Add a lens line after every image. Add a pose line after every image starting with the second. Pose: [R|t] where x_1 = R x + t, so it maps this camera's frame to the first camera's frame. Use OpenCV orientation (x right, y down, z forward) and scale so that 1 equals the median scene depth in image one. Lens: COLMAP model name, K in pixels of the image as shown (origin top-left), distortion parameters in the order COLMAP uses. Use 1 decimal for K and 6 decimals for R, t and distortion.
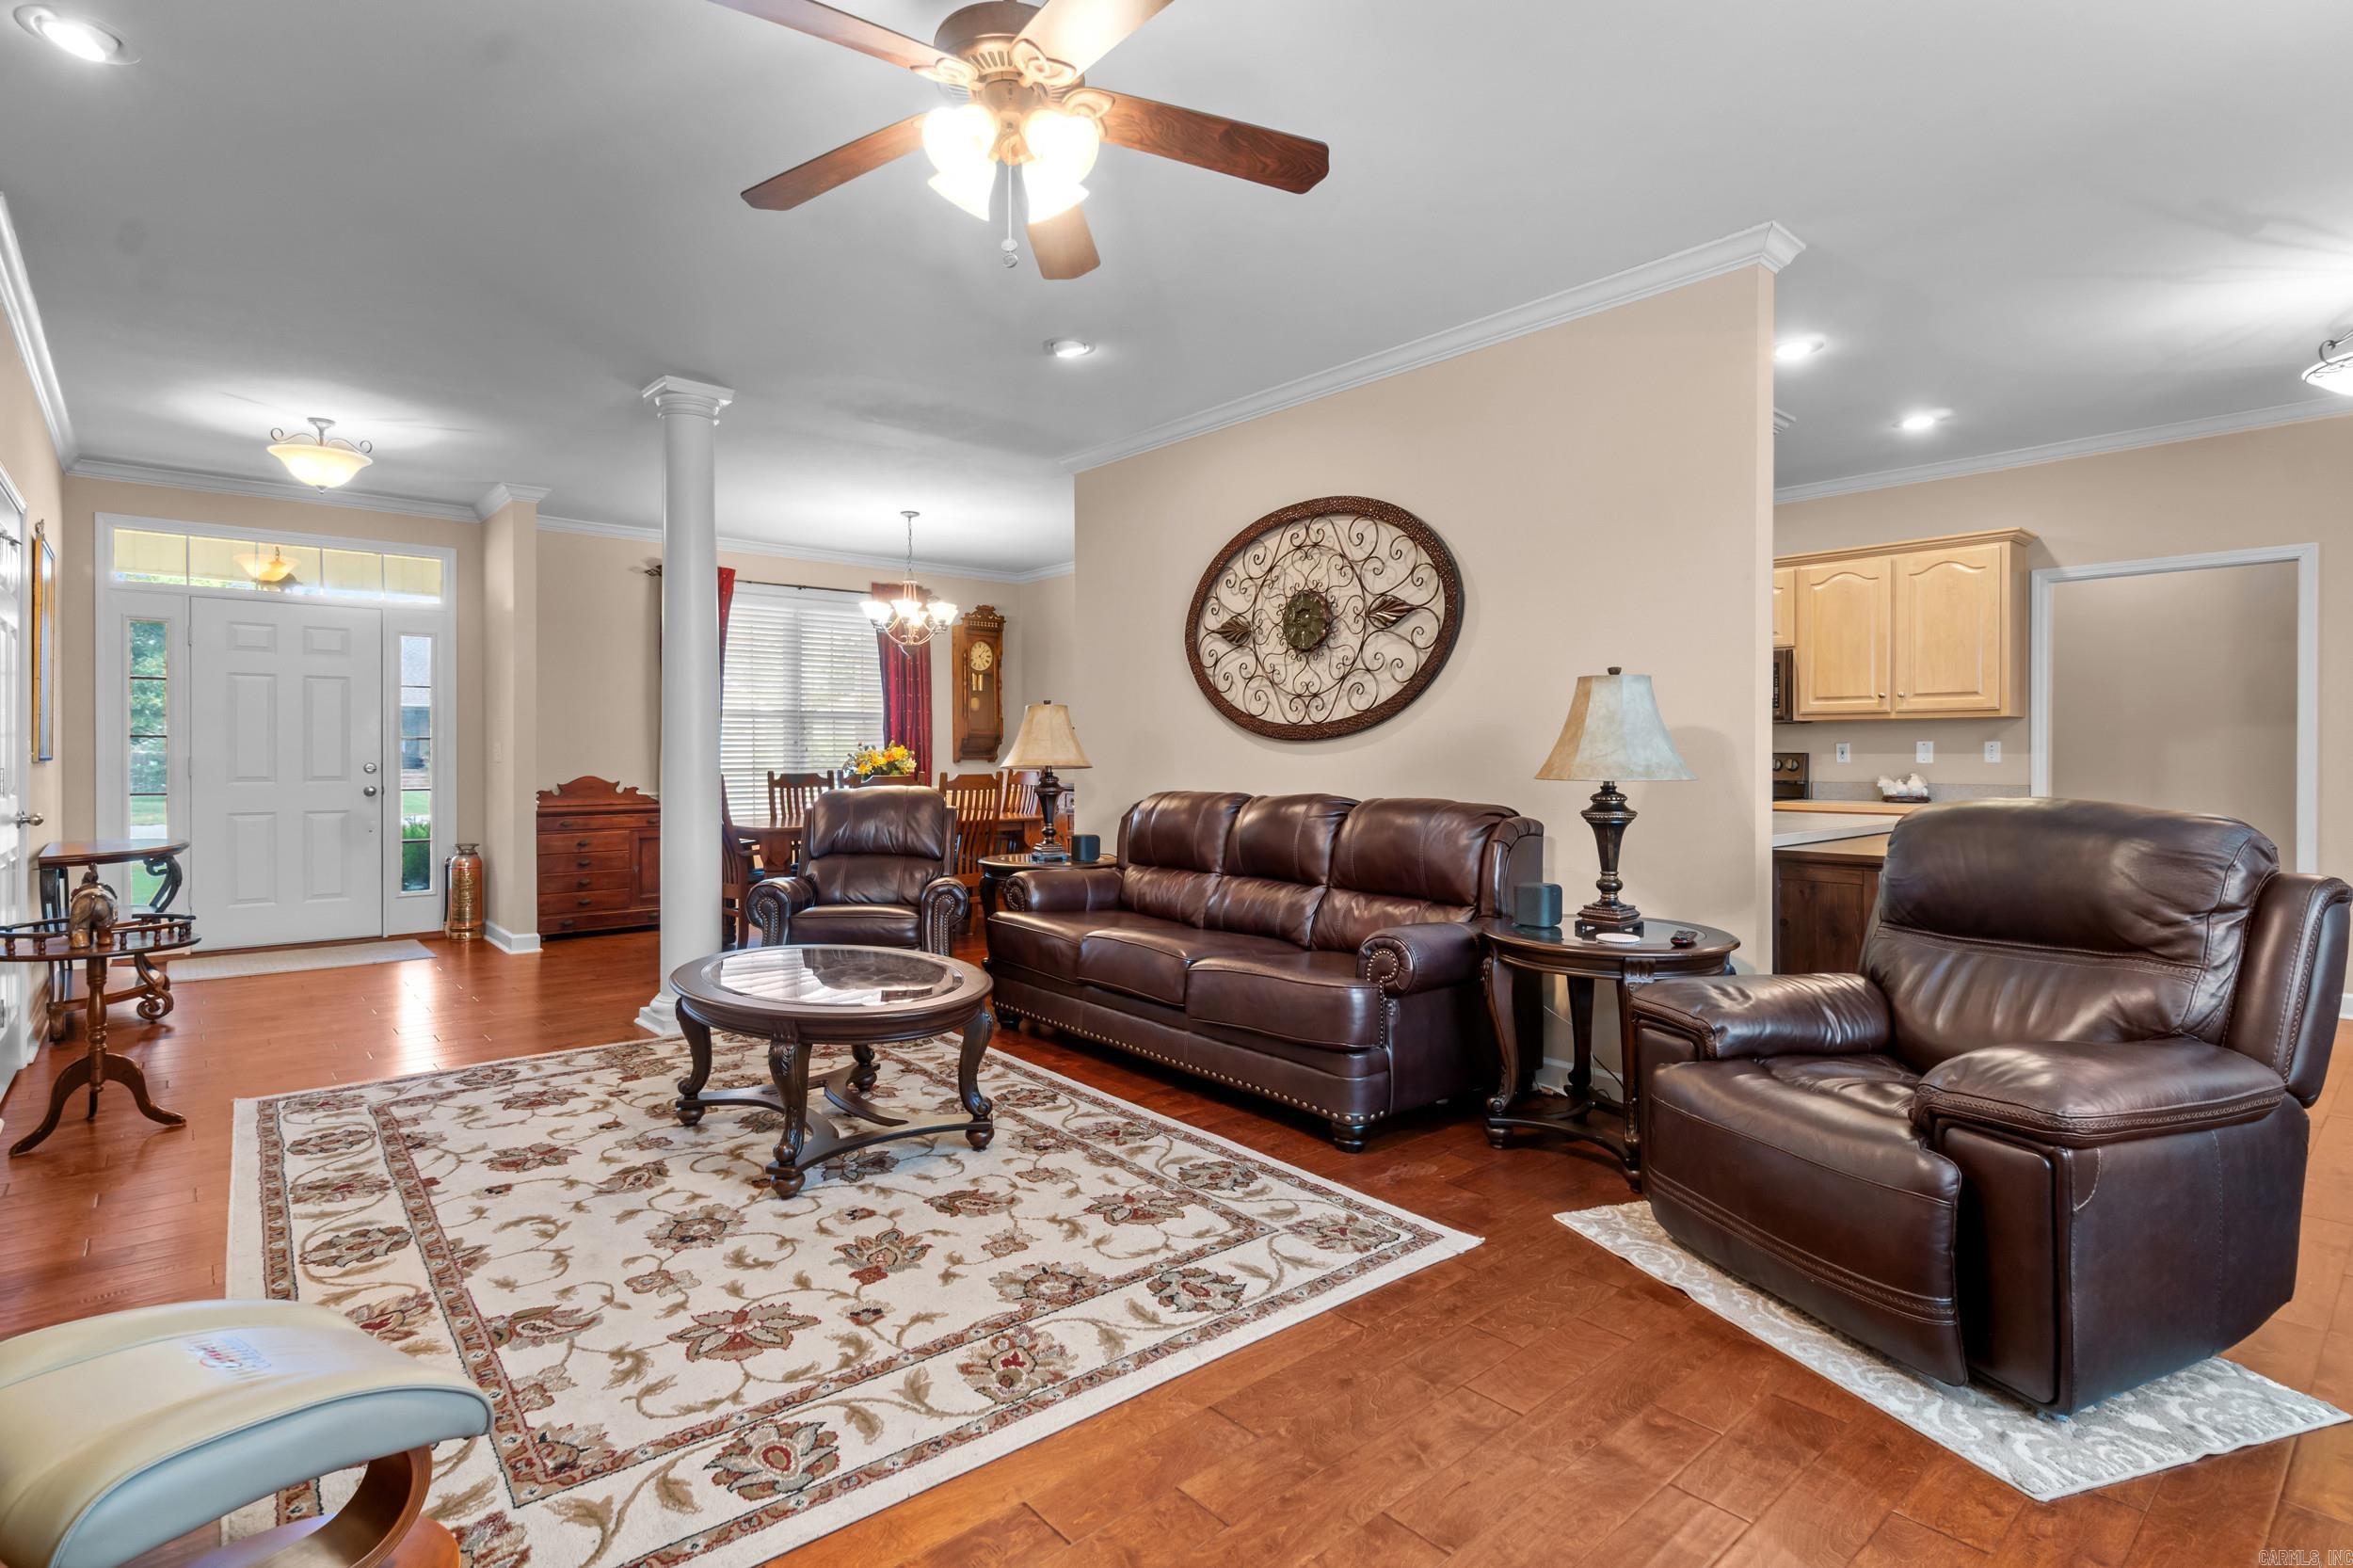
lens RADIAL K [[1153.5, 0, 1180.2], [0, 1153.5, 762.0], [0, 0, 1]] dist [-0.008157, 0.000834]
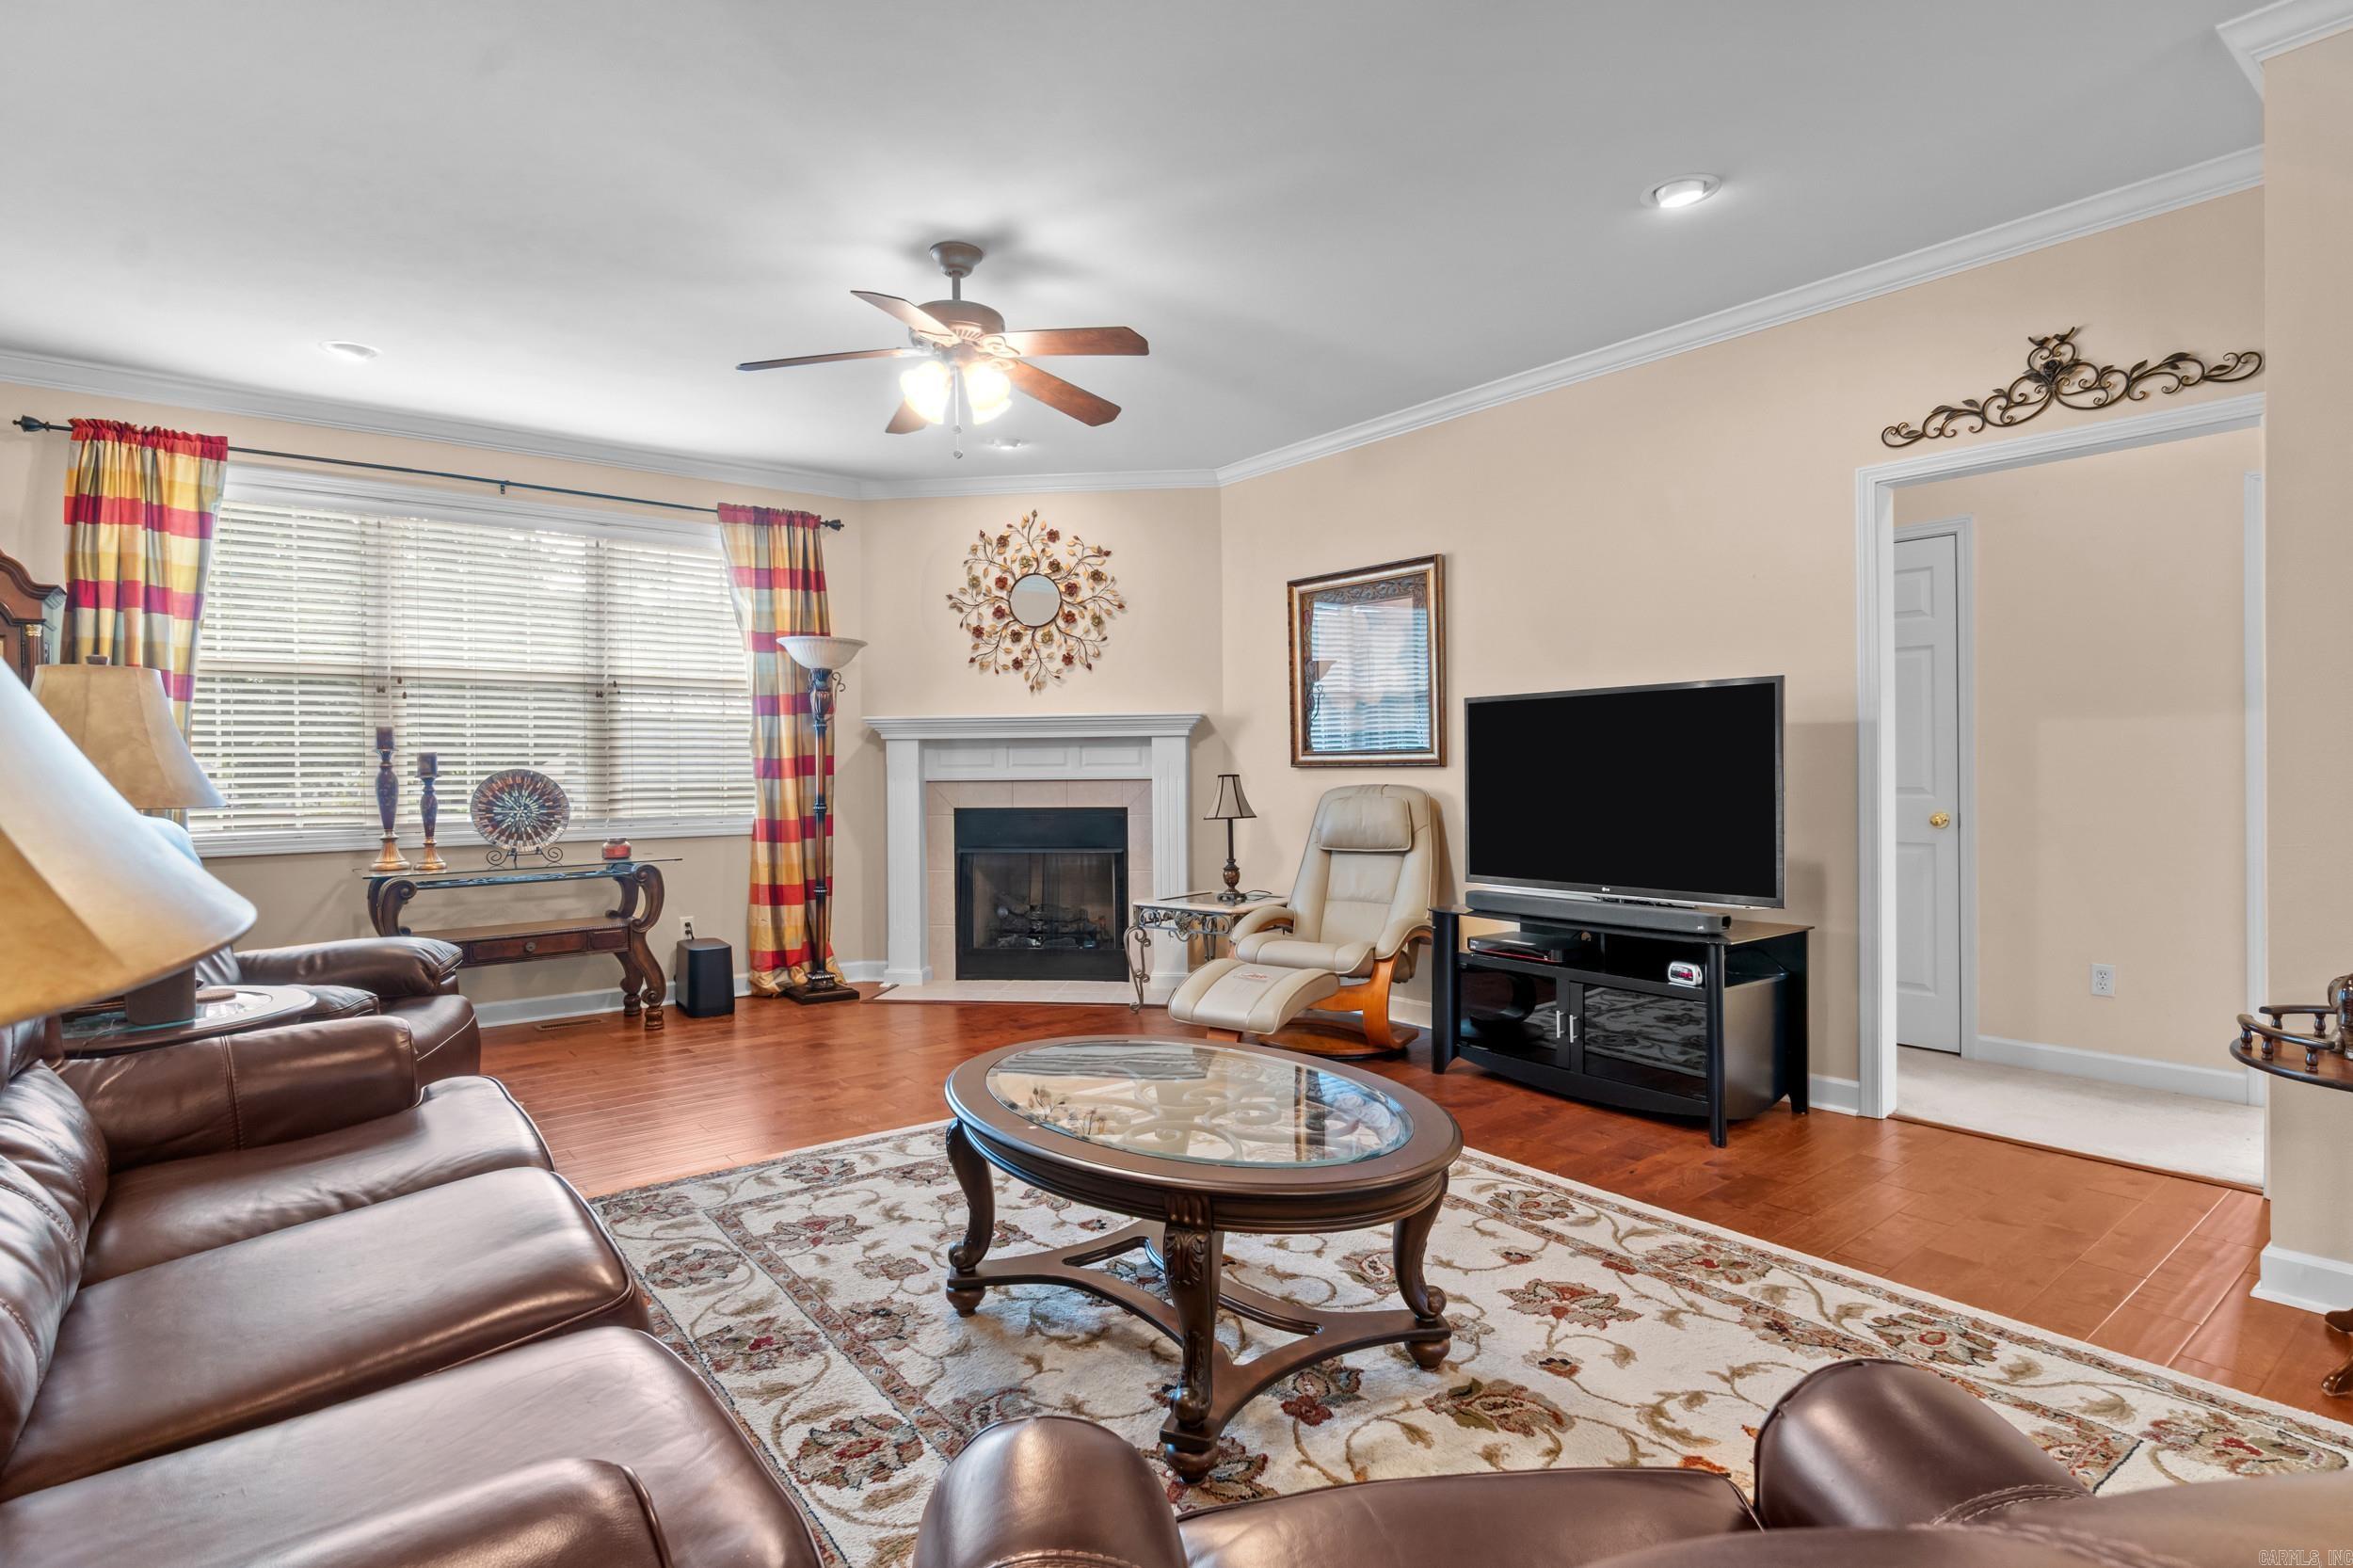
lens RADIAL K [[1193.5, 0, 1180.4], [0, 1193.5, 769.6], [0, 0, 1]] dist [-0.017409, -0.000681]
pose [[-0.999084, 0.008407, 0.041956, -0.393932], [0.008715, 0.999936, 0.007160, -0.010446], [-0.041893, 0.007520, -0.999094, 1.999825]]
